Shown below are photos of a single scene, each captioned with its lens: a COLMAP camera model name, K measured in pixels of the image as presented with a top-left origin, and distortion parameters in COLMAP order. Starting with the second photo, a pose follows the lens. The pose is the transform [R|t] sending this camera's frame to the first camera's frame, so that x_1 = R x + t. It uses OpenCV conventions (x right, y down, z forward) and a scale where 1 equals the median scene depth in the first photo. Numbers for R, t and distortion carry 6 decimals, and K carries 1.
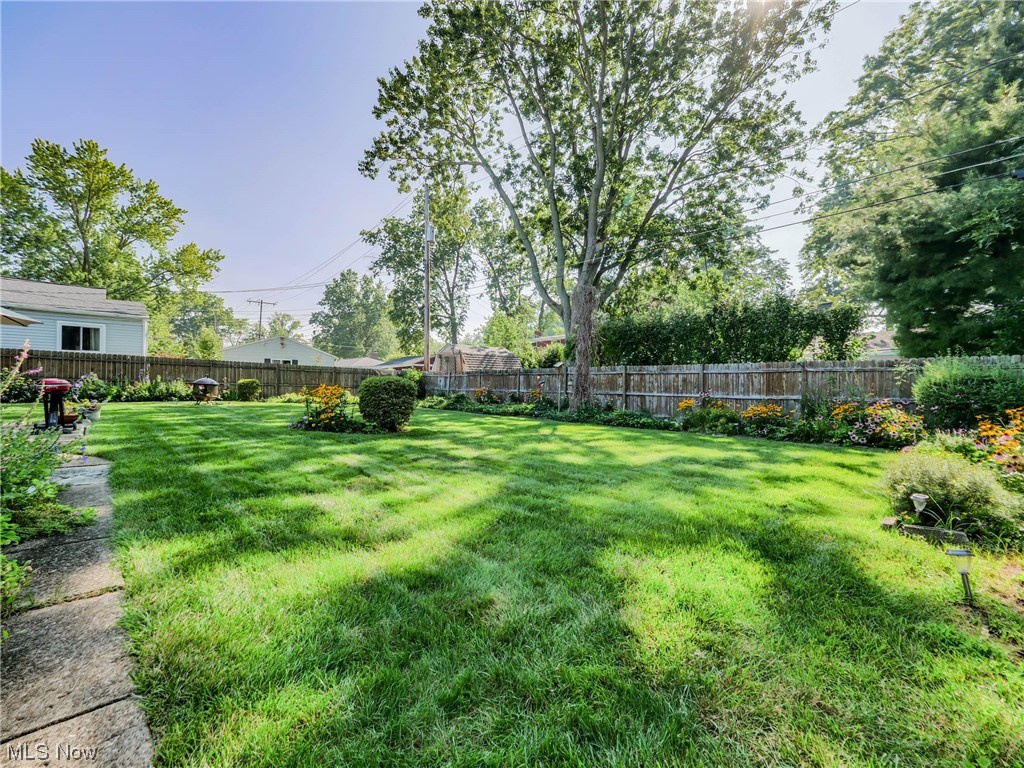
lens RADIAL K [[447.1, 0, 509.7], [0, 447.1, 381.4], [0, 0, 1]] dist [-0.006591, 0.000712]
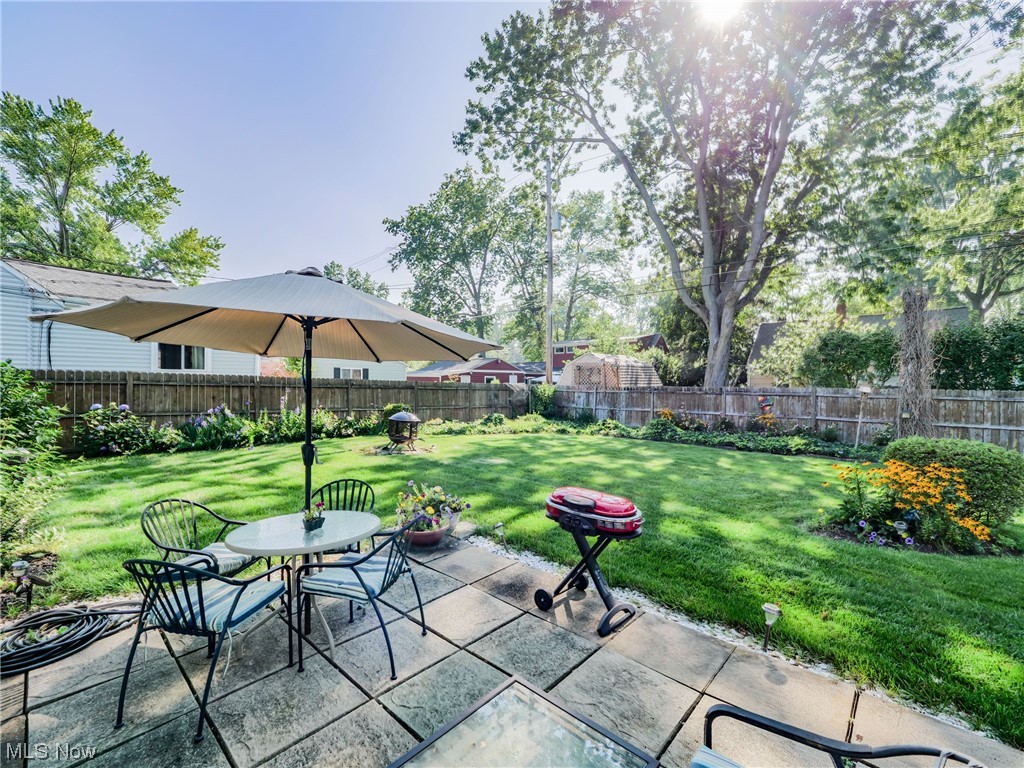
lens RADIAL K [[447.1, 0, 514.8], [0, 447.1, 385.7], [0, 0, 1]] dist [-0.006591, 0.000712]
pose [[0.995947, -0.007604, 0.089619, -0.185387], [0.005966, 0.999811, 0.018527, -0.020187], [-0.089743, -0.017918, 0.995804, 0.090137]]
